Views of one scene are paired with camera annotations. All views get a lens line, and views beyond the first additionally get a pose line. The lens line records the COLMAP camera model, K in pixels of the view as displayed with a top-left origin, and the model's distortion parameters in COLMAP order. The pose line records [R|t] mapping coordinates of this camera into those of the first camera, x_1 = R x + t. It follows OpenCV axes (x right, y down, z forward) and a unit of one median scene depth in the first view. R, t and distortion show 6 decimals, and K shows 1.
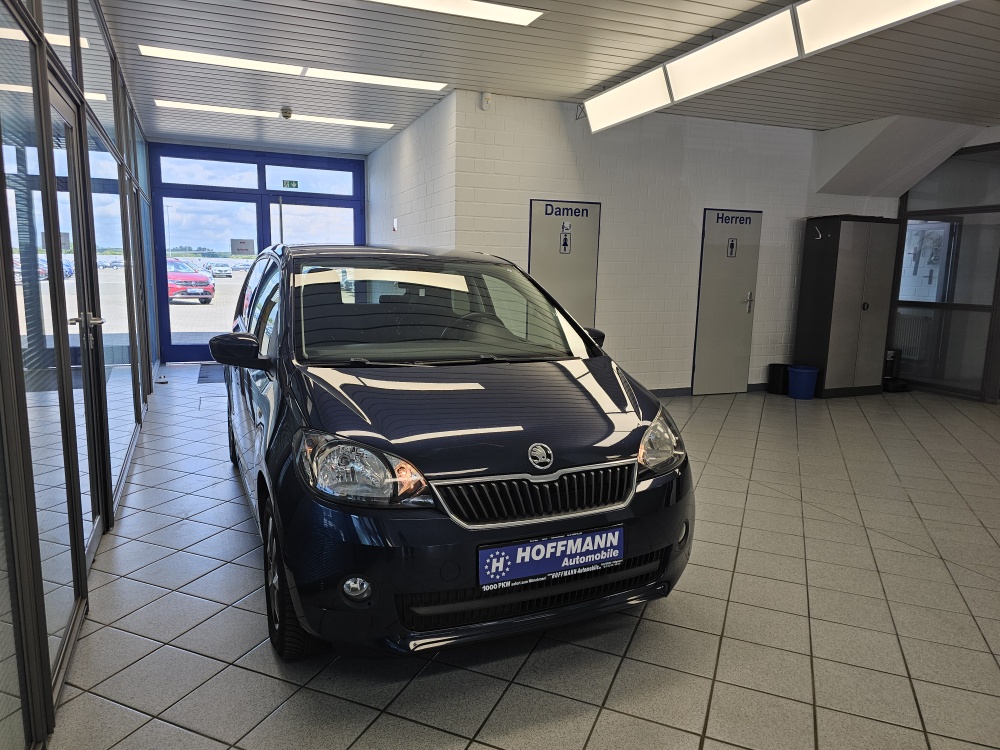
lens RADIAL K [[673.7, 0, 499.8], [0, 673.7, 384.4], [0, 0, 1]] dist [0.047834, -0.057421]
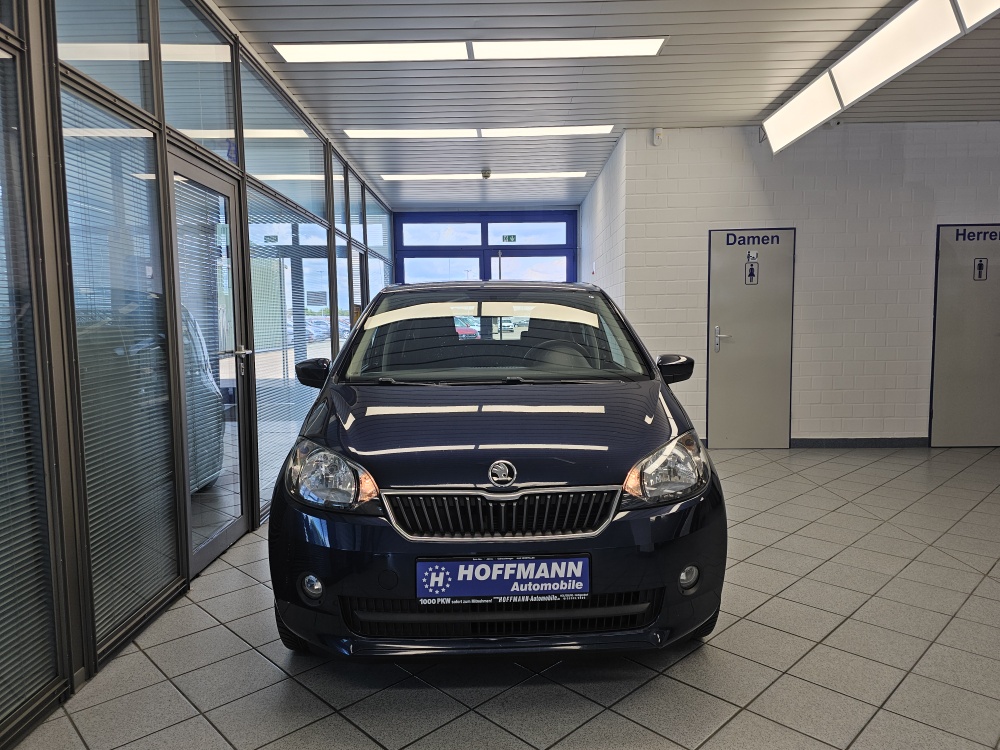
lens RADIAL K [[673.7, 0, 501.9], [0, 673.7, 379.0], [0, 0, 1]] dist [0.047834, -0.057421]
pose [[0.925396, 0.001031, -0.379001, 0.393369], [-0.031398, 0.996768, -0.073950, 0.038867], [0.377700, 0.080333, 0.922437, 0.086446]]
